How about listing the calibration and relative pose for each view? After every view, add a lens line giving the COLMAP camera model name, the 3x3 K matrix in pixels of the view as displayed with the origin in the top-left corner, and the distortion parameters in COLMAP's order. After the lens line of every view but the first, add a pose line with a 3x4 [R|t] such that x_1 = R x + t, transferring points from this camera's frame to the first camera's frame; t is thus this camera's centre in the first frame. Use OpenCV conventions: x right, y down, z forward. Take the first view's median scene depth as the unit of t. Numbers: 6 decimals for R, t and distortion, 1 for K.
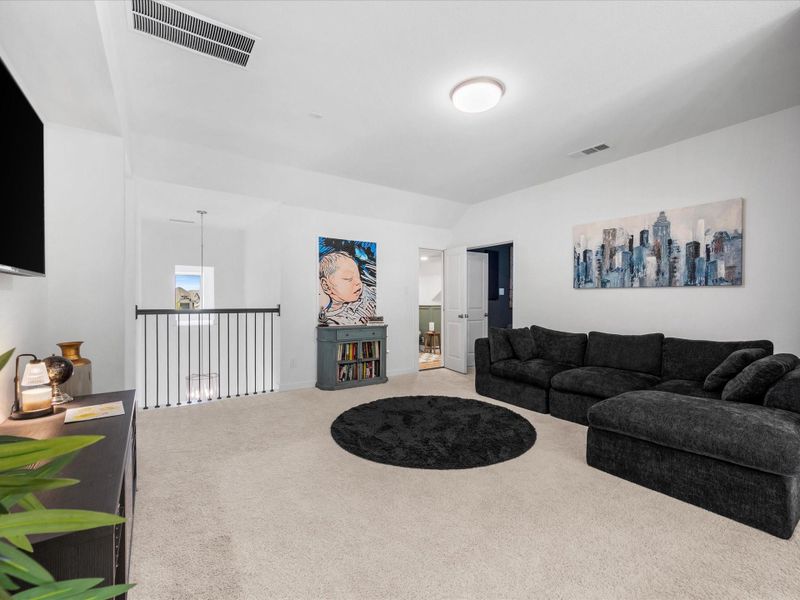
lens RADIAL K [[360.5, 0, 400.0], [0, 360.5, 300.0], [0, 0, 1]] dist [0.000548, 0.000028]
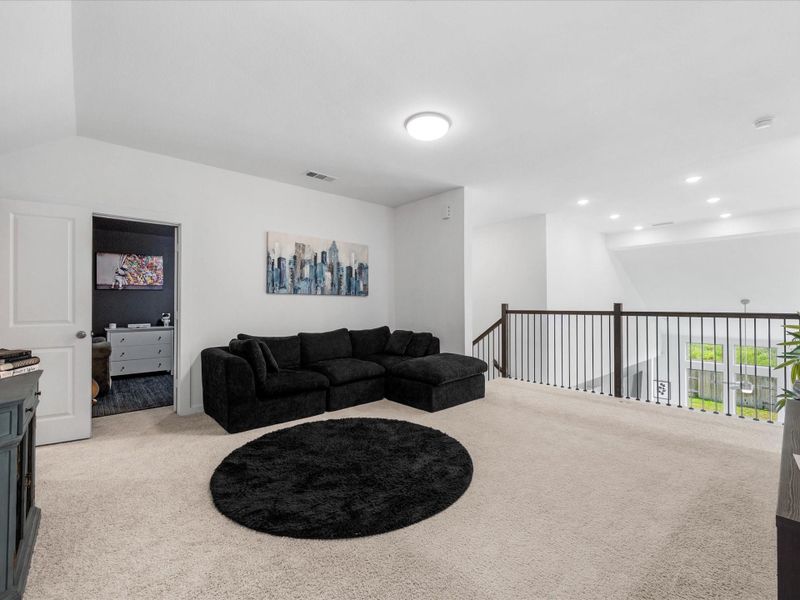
lens RADIAL K [[353.6, 0, 412.4], [0, 353.6, 302.3], [0, 0, 1]] dist [0.000000, -0.000029]
pose [[-0.153364, 0.011237, 0.988106, -0.644213], [0.007081, 0.999922, -0.010272, 0.007063], [-0.988144, 0.005422, -0.153431, 0.888457]]
